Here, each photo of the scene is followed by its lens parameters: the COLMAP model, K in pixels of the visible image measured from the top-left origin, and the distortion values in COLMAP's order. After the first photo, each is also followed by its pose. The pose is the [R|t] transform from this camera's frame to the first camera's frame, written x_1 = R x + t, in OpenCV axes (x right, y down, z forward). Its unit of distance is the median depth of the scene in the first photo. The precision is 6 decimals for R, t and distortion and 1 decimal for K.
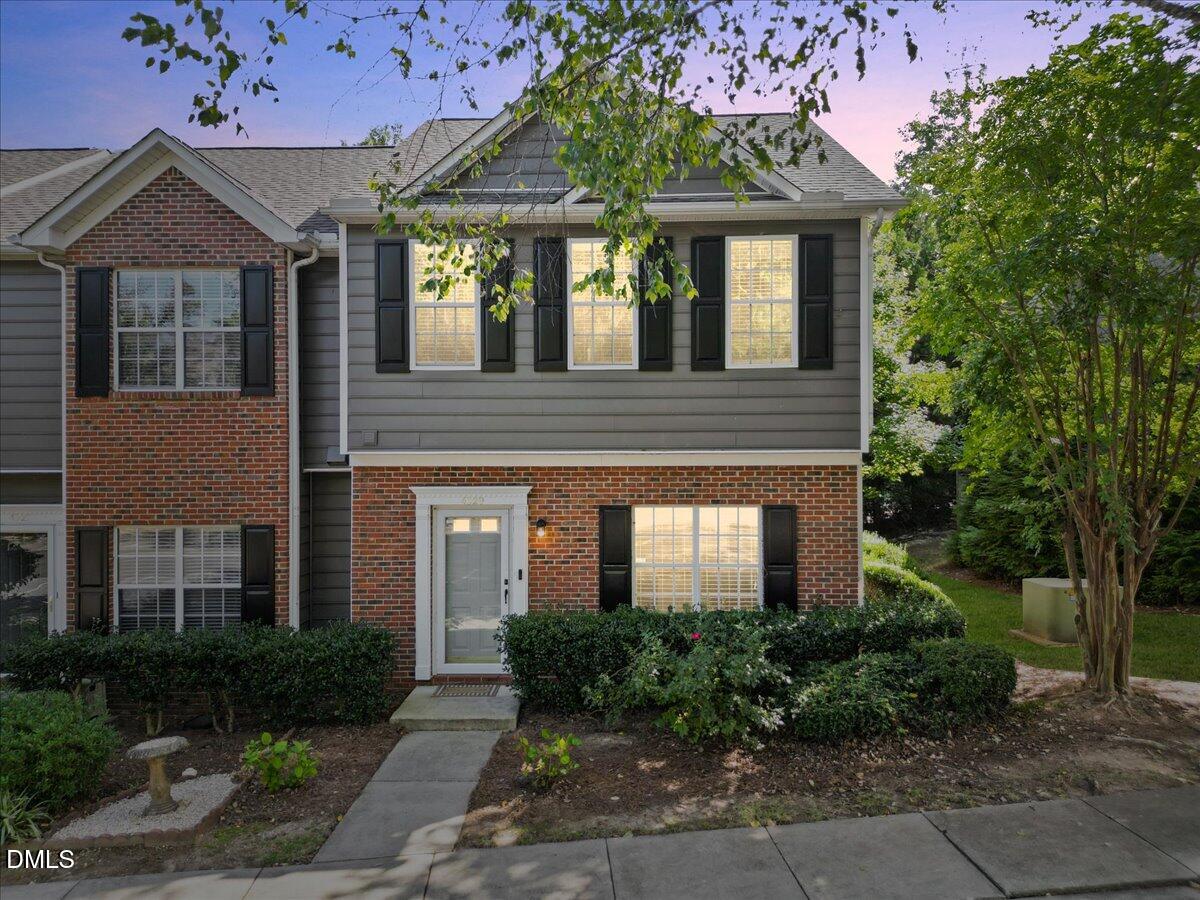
lens RADIAL K [[861.0, 0, 600.0], [0, 861.0, 450.0], [0, 0, 1]] dist [0.059384, -0.057209]
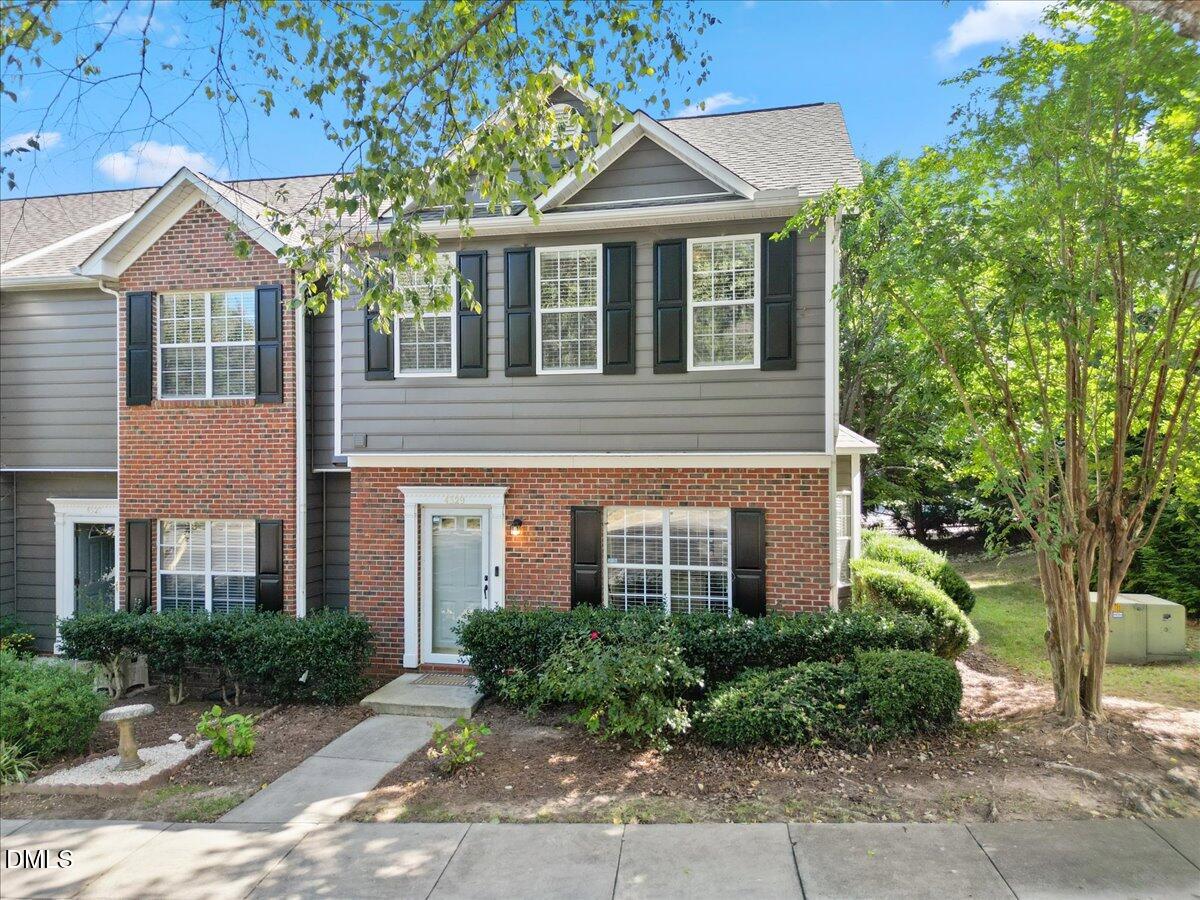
lens RADIAL K [[861.0, 0, 600.0], [0, 861.0, 450.0], [0, 0, 1]] dist [0.059384, -0.057209]
pose [[0.980179, 0.000189, -0.198114, 0.250903], [-0.000453, 0.999999, -0.001289, -0.001323], [0.198114, 0.001353, 0.980178, 0.000869]]
